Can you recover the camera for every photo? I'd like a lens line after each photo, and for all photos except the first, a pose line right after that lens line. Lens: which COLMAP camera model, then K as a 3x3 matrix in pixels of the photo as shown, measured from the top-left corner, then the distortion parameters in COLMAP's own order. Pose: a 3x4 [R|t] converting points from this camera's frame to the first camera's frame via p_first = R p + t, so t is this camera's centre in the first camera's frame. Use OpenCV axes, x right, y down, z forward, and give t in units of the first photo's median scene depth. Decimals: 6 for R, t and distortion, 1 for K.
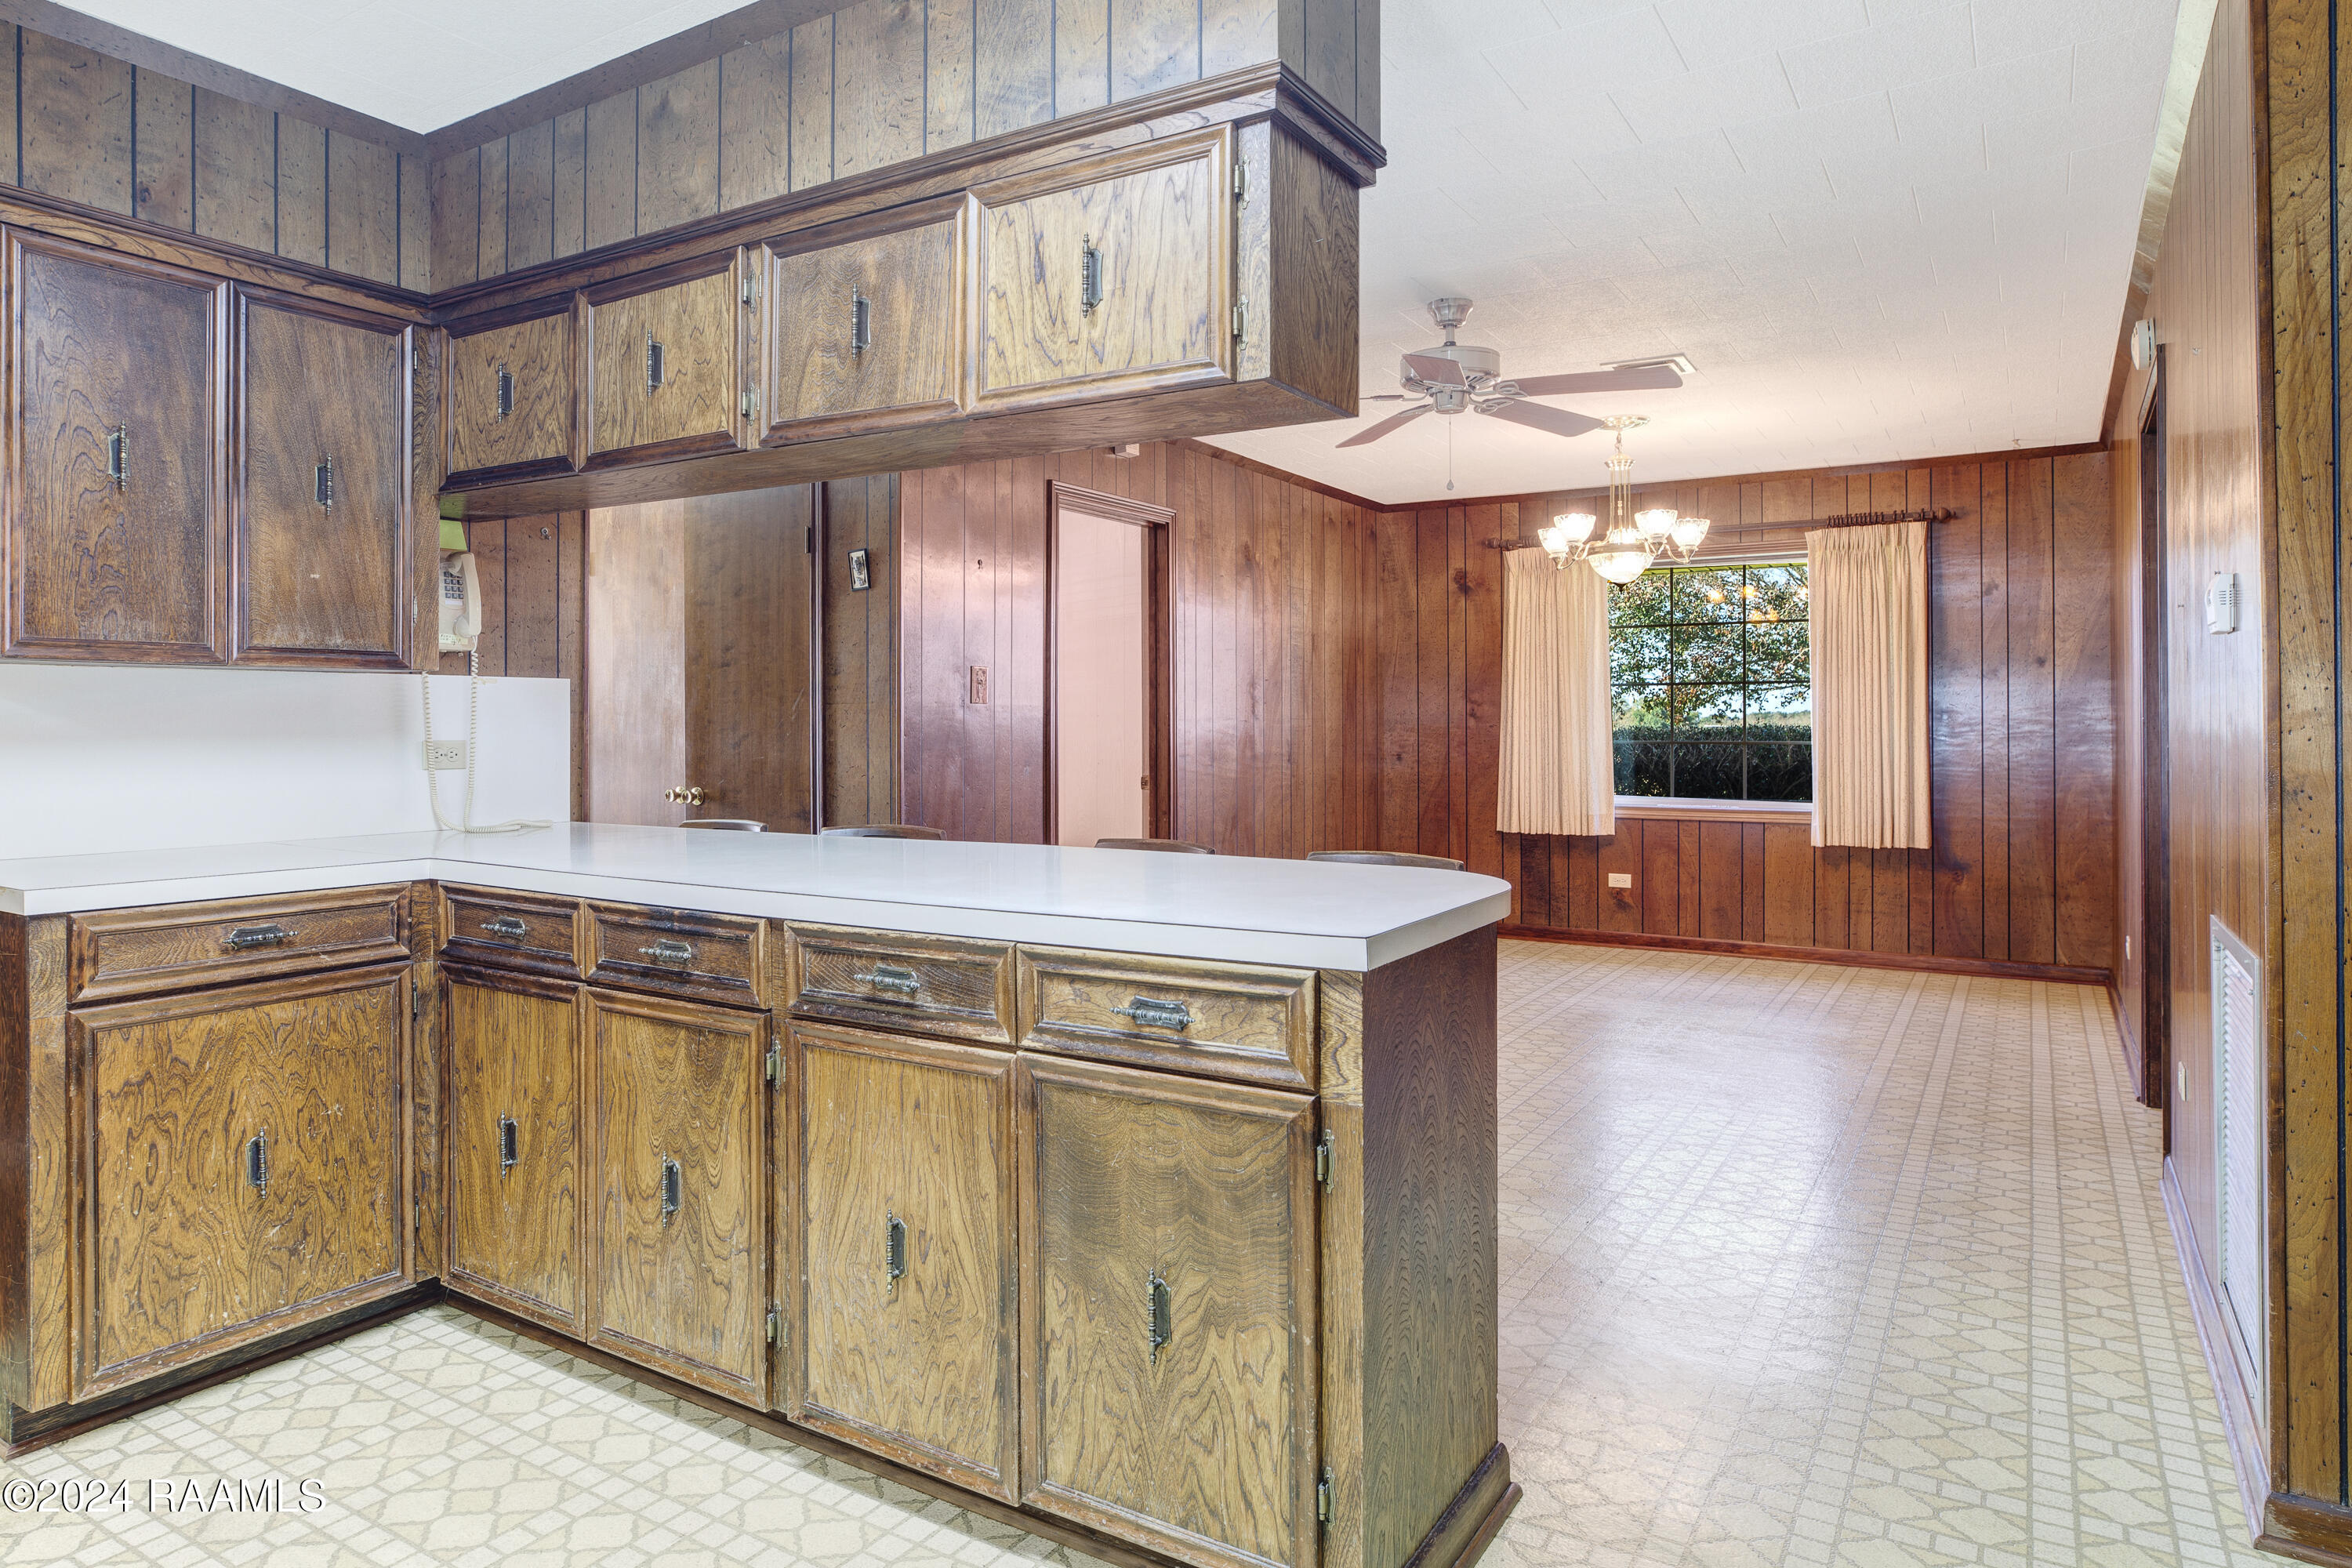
lens RADIAL K [[1541.6, 0, 1065.0], [0, 1541.6, 717.8], [0, 0, 1]] dist [0.007078, 0.000615]
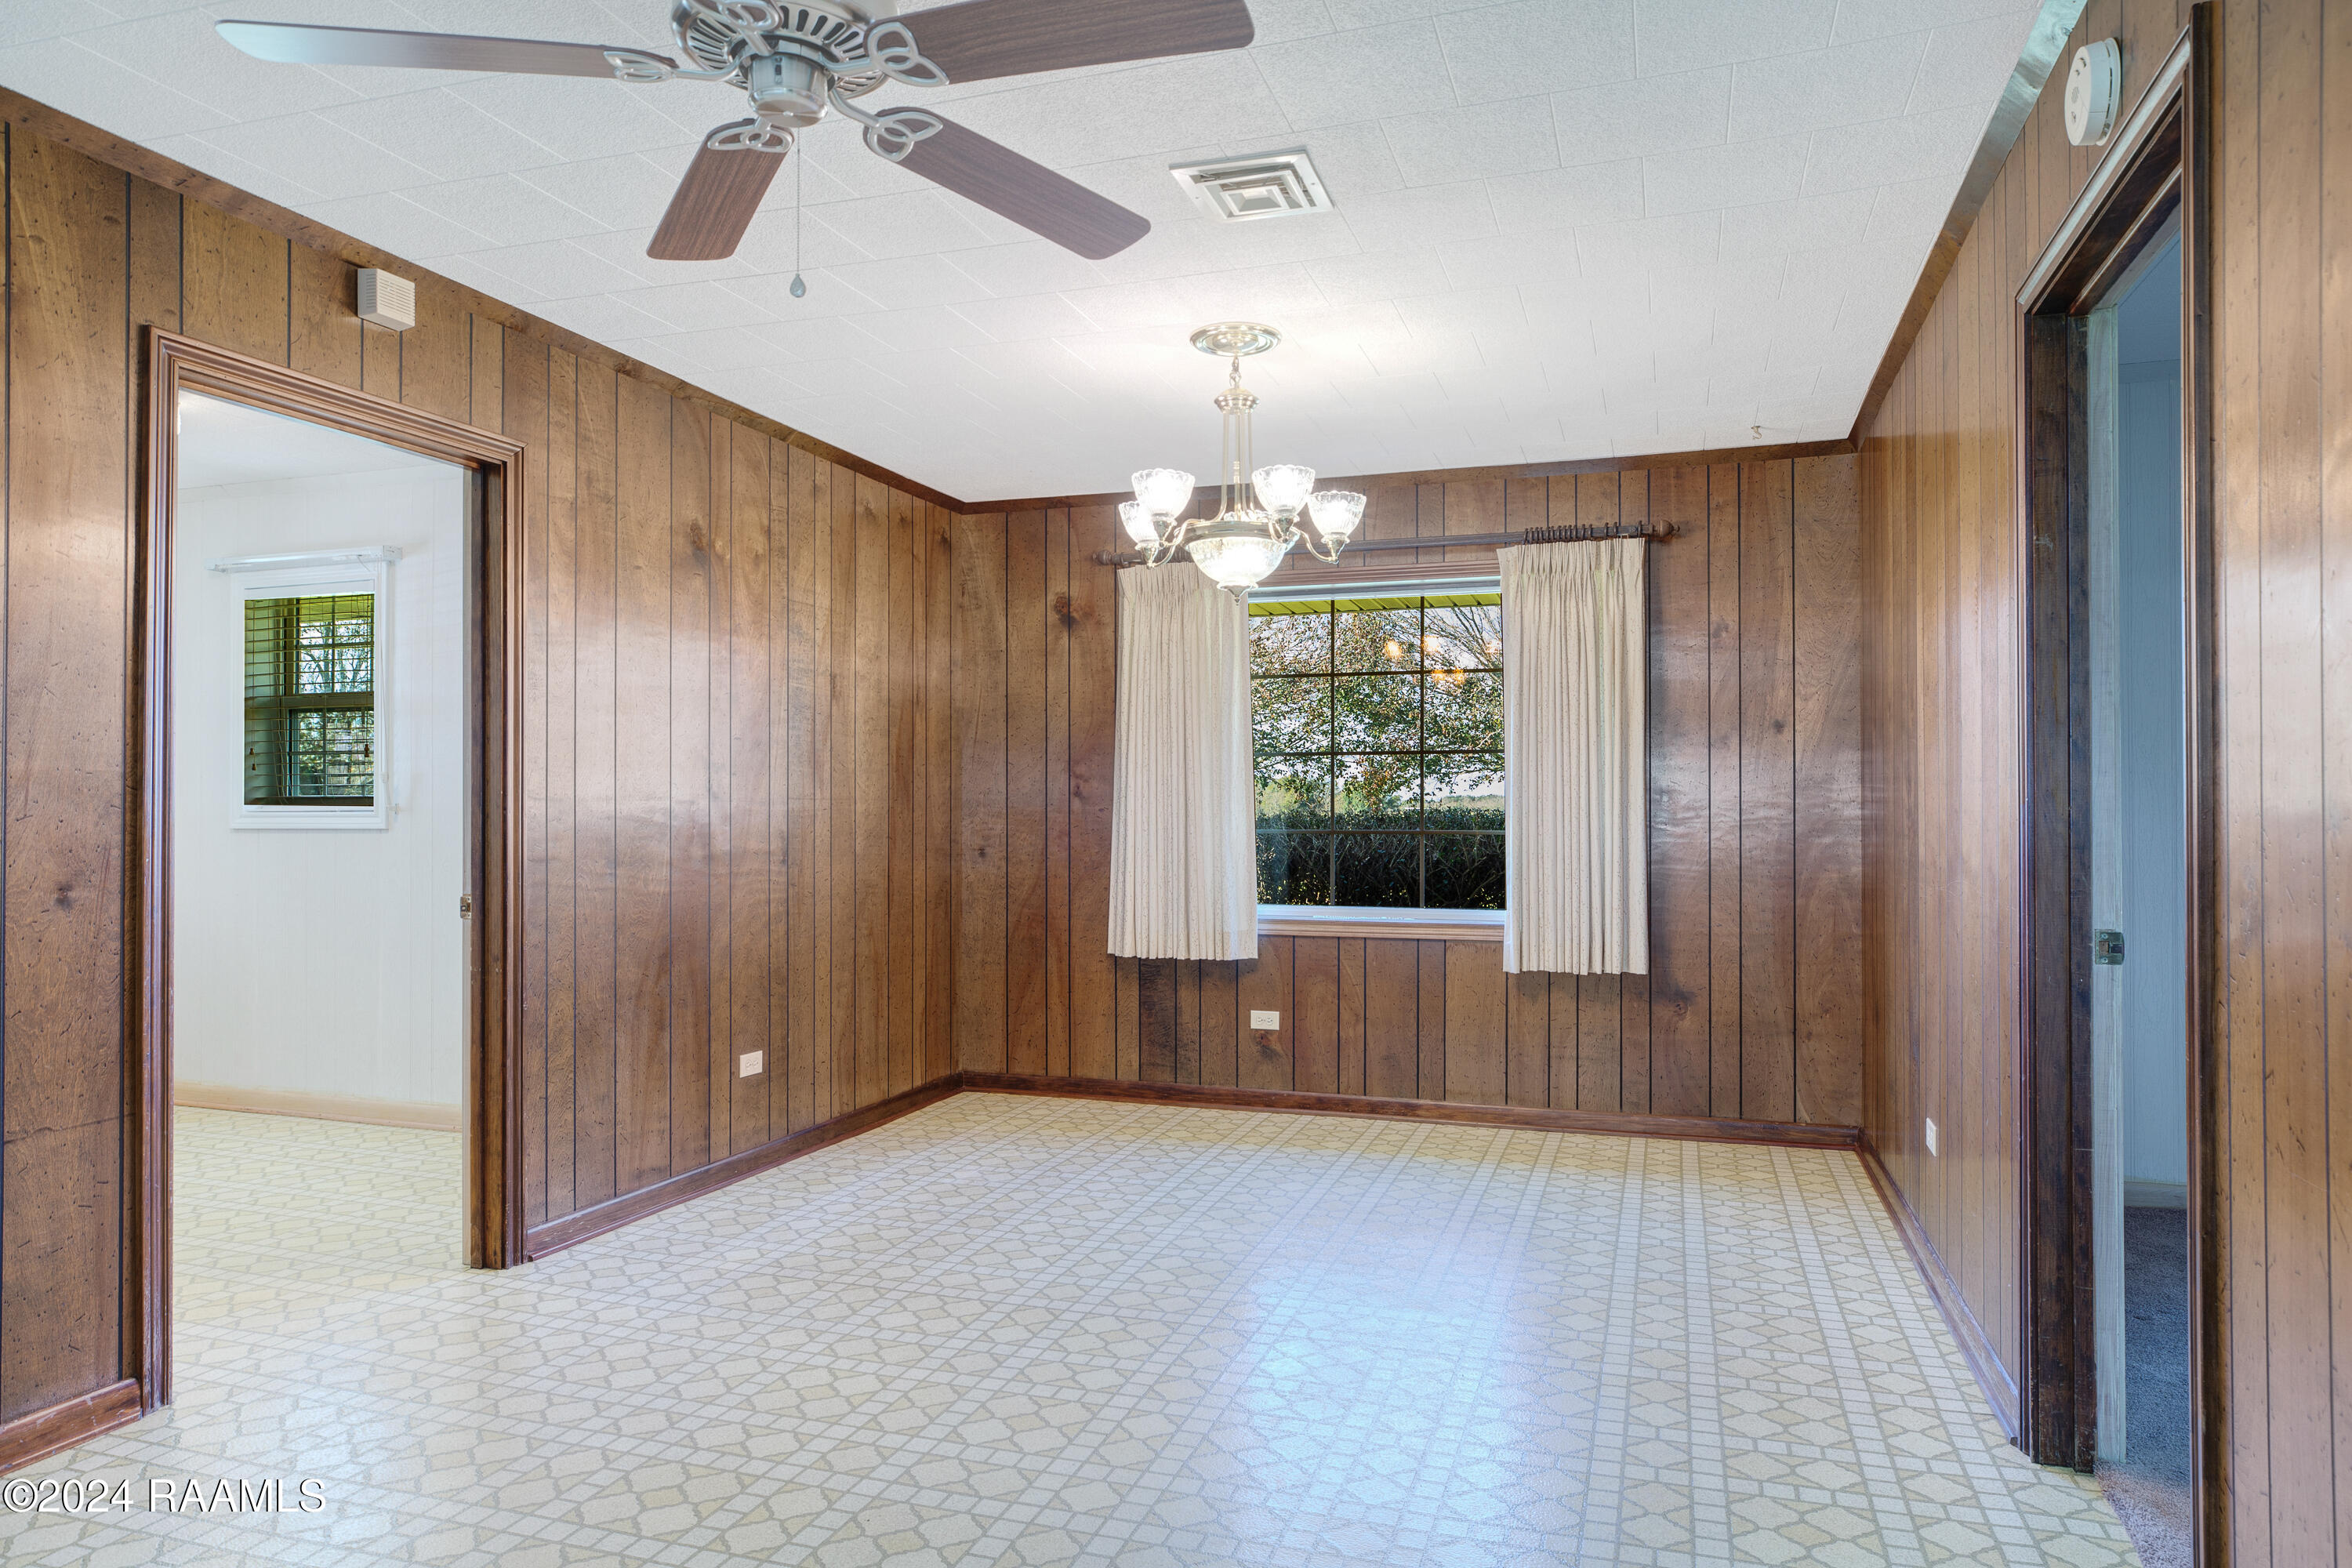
lens RADIAL K [[1497.6, 0, 1210.1], [0, 1497.6, 793.3], [0, 0, 1]] dist [-0.007353, -0.000759]
pose [[0.965765, 0.003995, 0.259386, 0.155942], [-0.002868, 0.999985, -0.004726, 0.000891], [-0.259401, 0.003820, 0.965762, 0.332598]]
